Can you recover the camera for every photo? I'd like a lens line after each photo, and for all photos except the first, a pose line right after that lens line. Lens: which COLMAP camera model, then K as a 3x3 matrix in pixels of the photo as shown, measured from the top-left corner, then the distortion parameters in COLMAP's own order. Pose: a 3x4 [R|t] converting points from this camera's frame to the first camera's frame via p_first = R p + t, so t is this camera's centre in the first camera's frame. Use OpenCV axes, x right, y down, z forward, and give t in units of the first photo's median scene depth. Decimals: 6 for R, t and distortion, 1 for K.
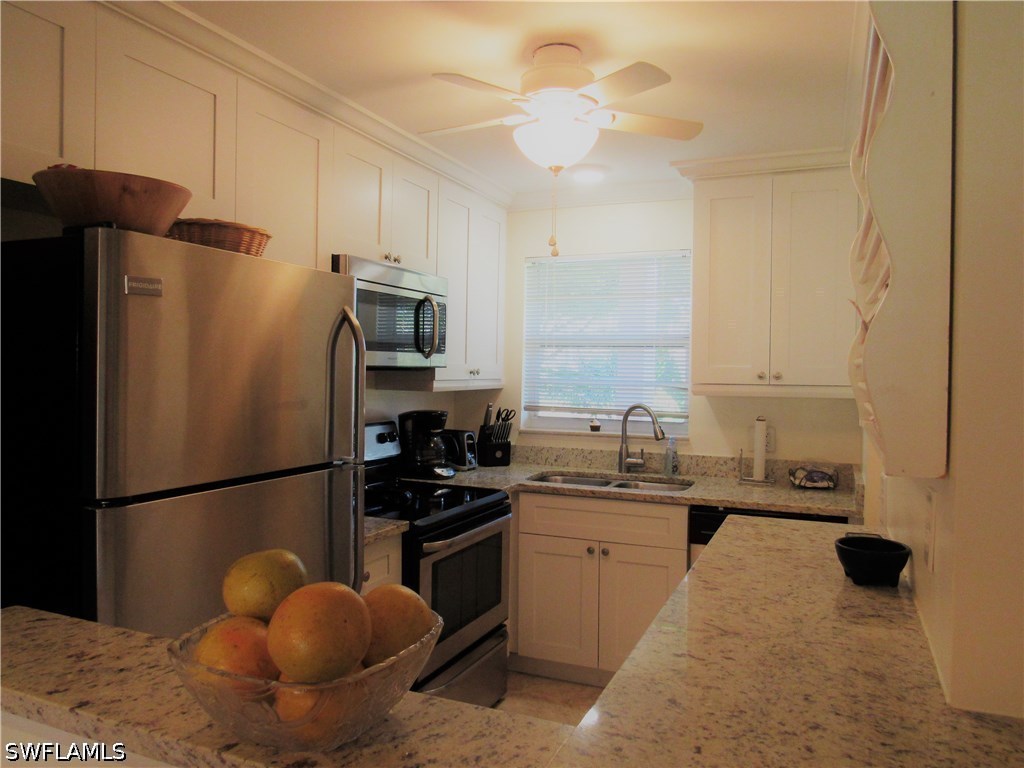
lens RADIAL K [[729.8, 0, 512.0], [0, 729.8, 384.0], [0, 0, 1]] dist [-0.031105, -0.000247]
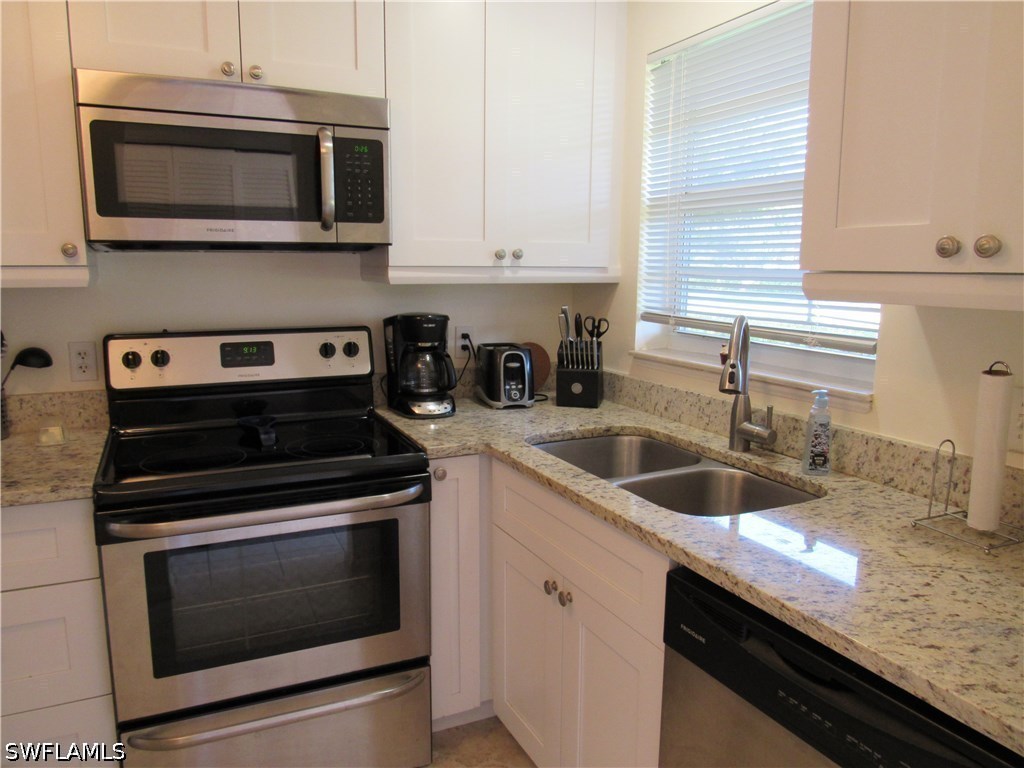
lens RADIAL K [[729.8, 0, 512.0], [0, 729.8, 384.0], [0, 0, 1]] dist [-0.031105, -0.000247]
pose [[0.753217, 0.098116, -0.650413, 0.365108], [-0.010829, 0.990528, 0.136883, 0.007810], [0.657683, -0.096059, 0.747145, 0.522409]]
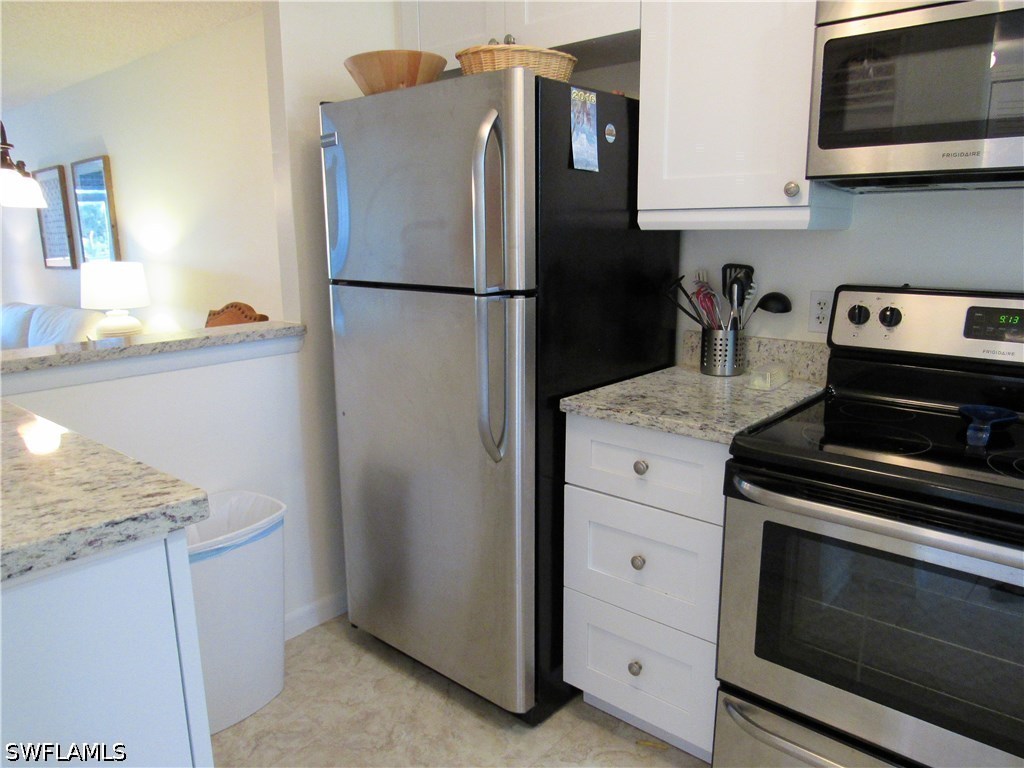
lens RADIAL K [[729.8, 0, 512.0], [0, 729.8, 384.0], [0, 0, 1]] dist [-0.031105, -0.000247]
pose [[-0.305742, 0.184914, -0.933985, 0.323078], [-0.020034, 0.979493, 0.200482, 0.021406], [0.951904, 0.080007, -0.295767, 0.682664]]
